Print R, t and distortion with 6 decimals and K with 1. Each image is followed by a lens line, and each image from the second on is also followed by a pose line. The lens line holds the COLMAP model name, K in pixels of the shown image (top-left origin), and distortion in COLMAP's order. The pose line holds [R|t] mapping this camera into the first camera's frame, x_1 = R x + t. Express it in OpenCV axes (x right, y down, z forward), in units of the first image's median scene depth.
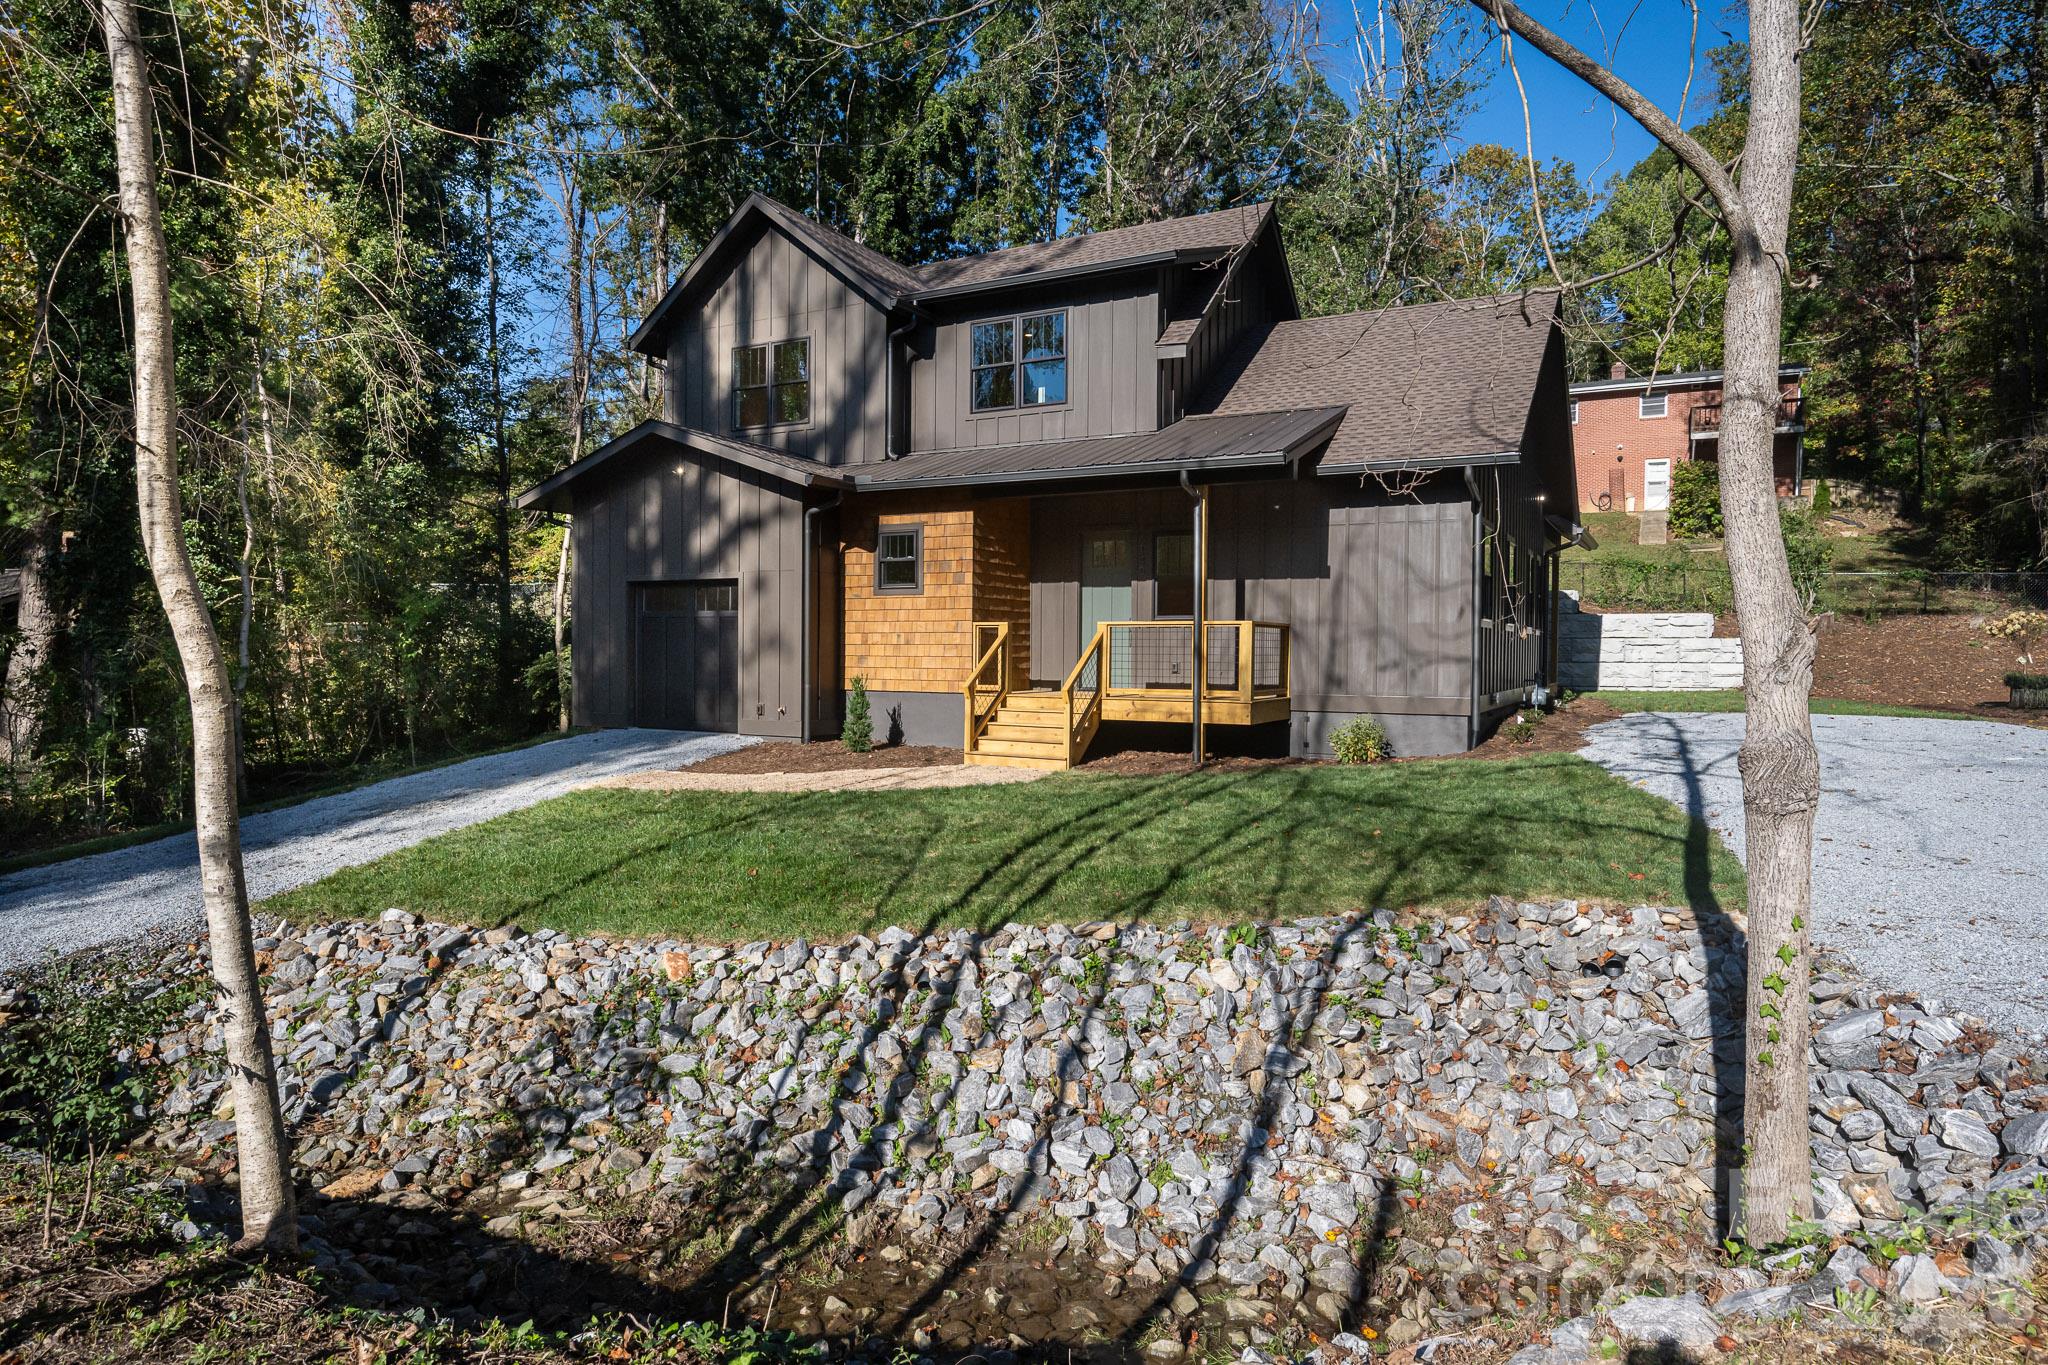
lens RADIAL K [[1391.7, 0, 1024.0], [0, 1391.7, 682.5], [0, 0, 1]] dist [-0.002854, -0.000620]
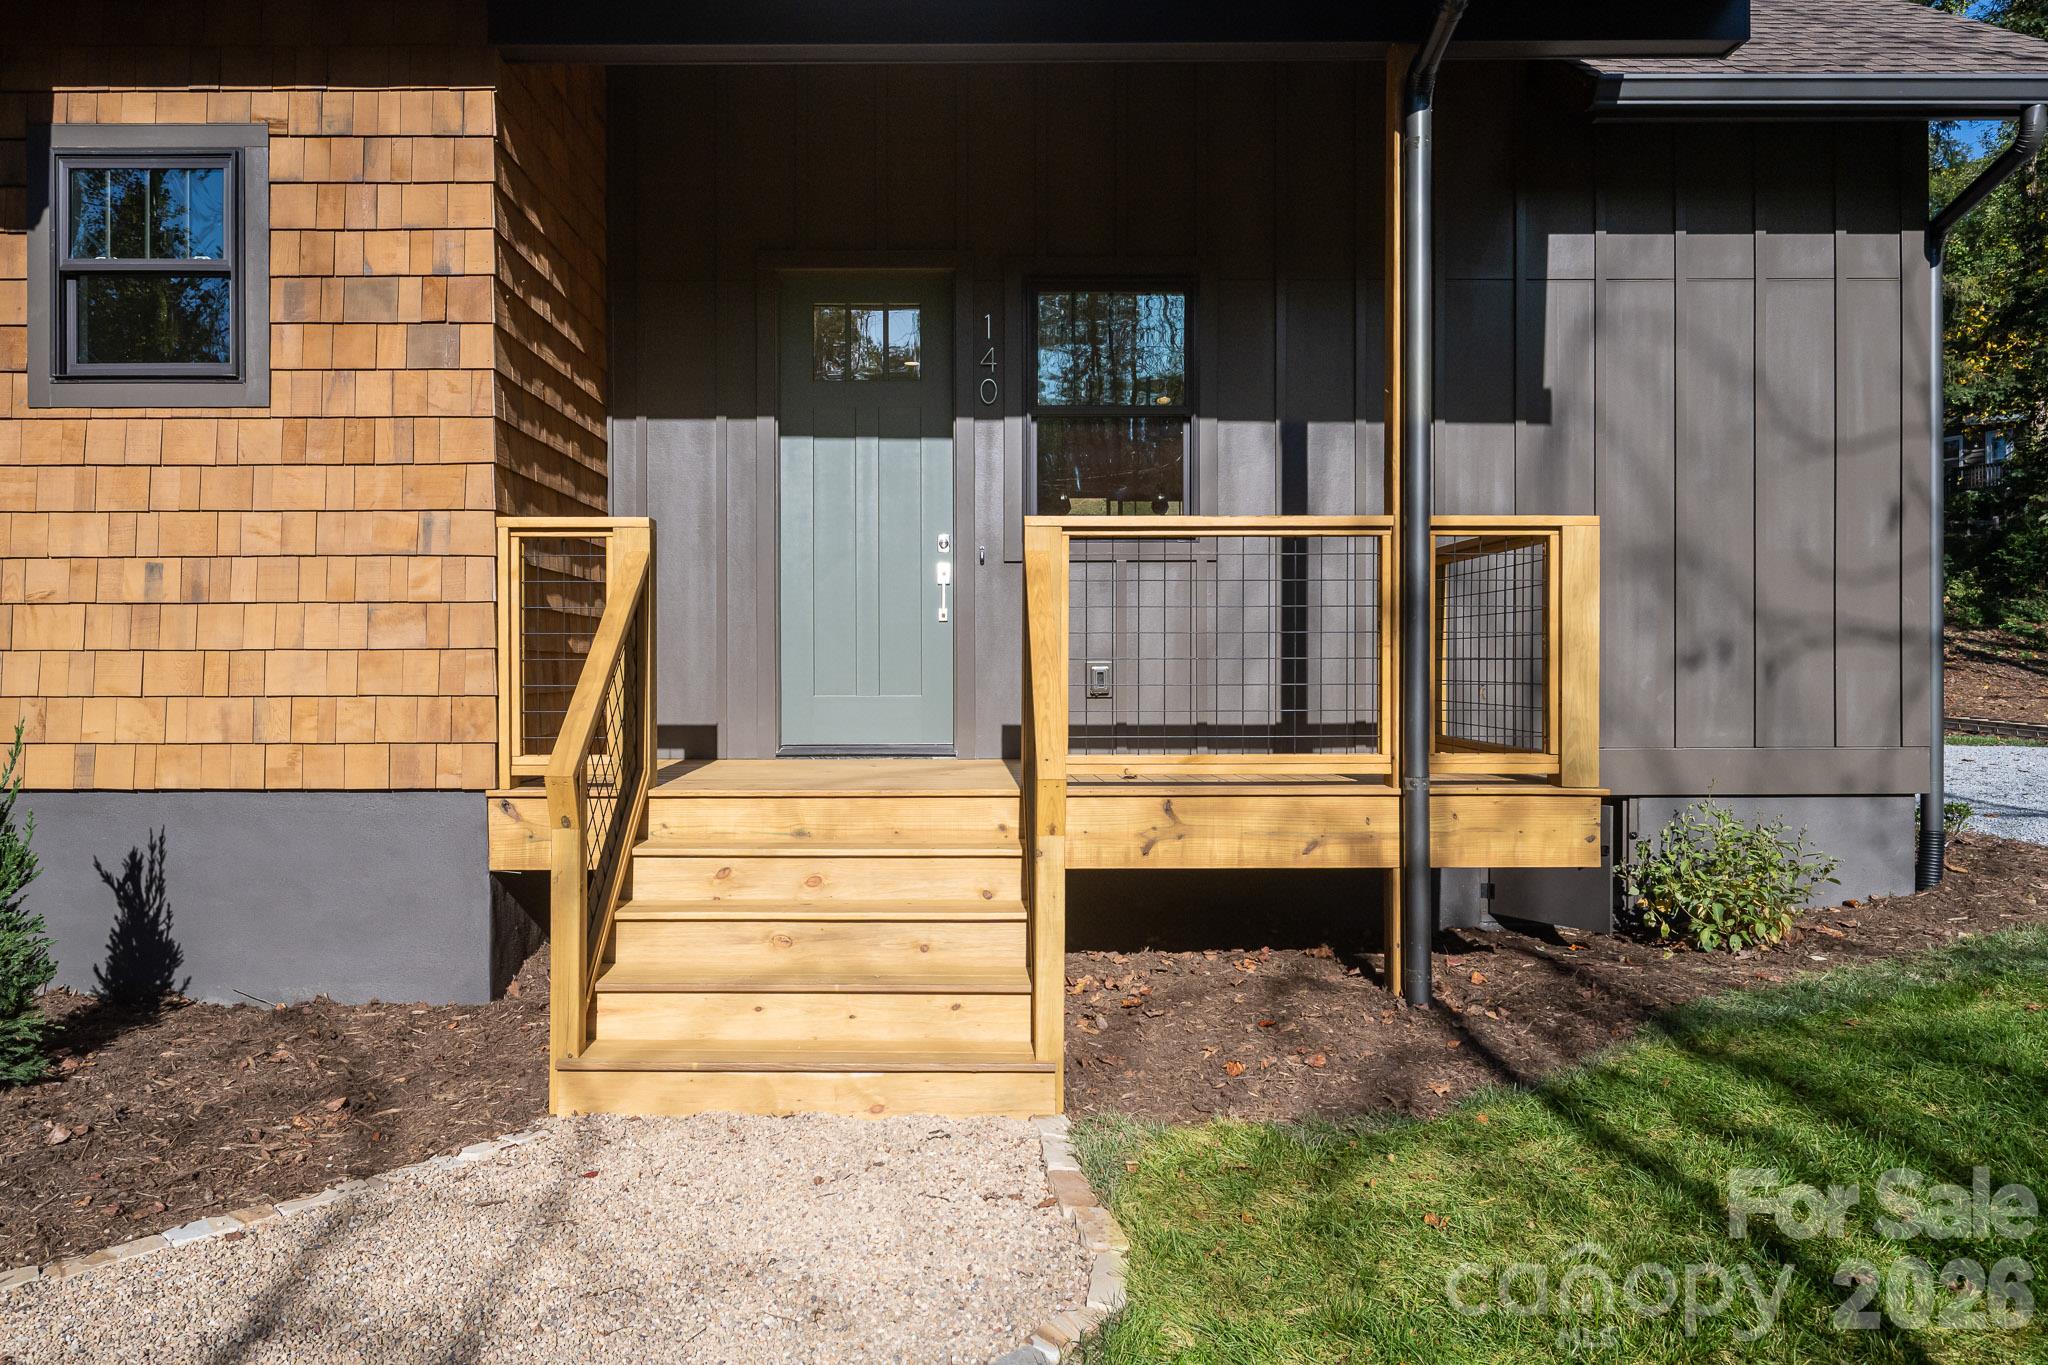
lens RADIAL K [[1345.3, 0, 1023.1], [0, 1345.3, 653.8], [0, 0, 1]] dist [-0.022553, -0.000807]
pose [[0.850673, -0.021533, 0.525254, -0.084970], [0.026206, 0.999655, -0.001461, -0.015240], [-0.525042, 0.015008, 0.850944, 0.732869]]
